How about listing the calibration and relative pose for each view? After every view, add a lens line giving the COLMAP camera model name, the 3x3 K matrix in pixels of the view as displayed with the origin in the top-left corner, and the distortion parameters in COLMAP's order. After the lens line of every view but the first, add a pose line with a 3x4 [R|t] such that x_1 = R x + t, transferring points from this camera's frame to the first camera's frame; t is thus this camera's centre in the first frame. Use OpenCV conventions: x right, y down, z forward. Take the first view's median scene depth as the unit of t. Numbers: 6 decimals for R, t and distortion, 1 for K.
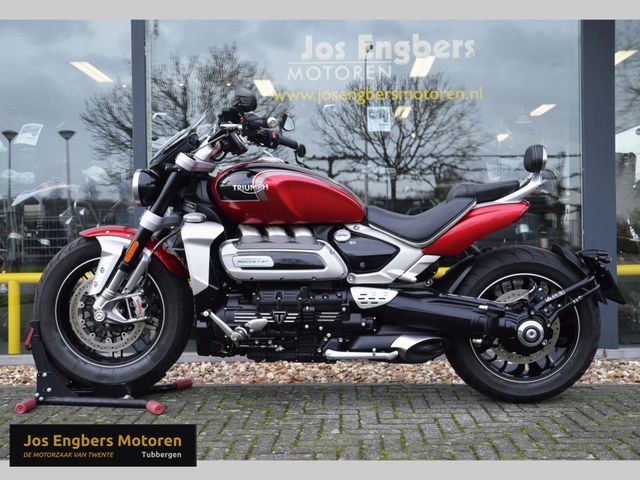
lens RADIAL K [[683.1, 0, 332.3], [0, 683.1, 243.2], [0, 0, 1]] dist [-0.009155, 0.000000]
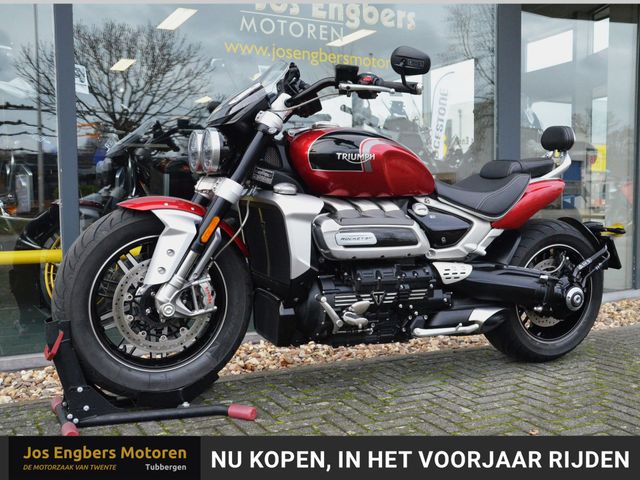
lens RADIAL K [[683.1, 0, 323.6], [0, 683.1, 246.5], [0, 0, 1]] dist [-0.009155, 0.000000]
pose [[0.883422, -0.025060, 0.467908, -0.565978], [-0.004550, 0.998063, 0.062045, -0.018470], [-0.468556, -0.056941, 0.881597, 0.214489]]
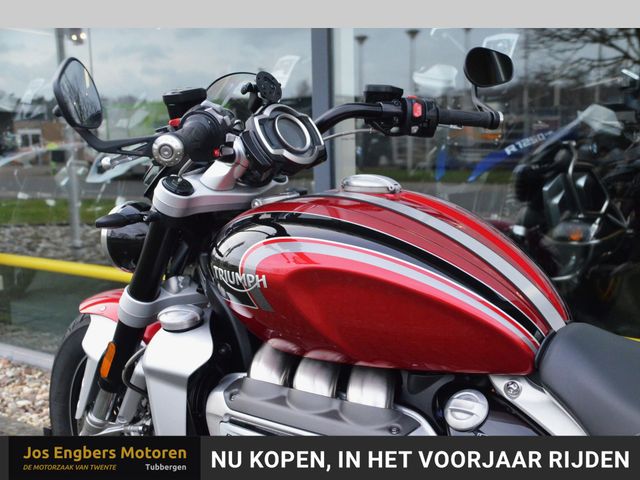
lens RADIAL K [[753.3, 0, 322.8], [0, 753.3, 244.3], [0, 0, 1]] dist [0.119160, 0.000000]
pose [[0.800622, 0.071984, -0.594831, 0.196115], [0.013278, 0.990382, 0.137724, -0.161433], [0.599023, -0.118162, 0.791965, 0.642968]]
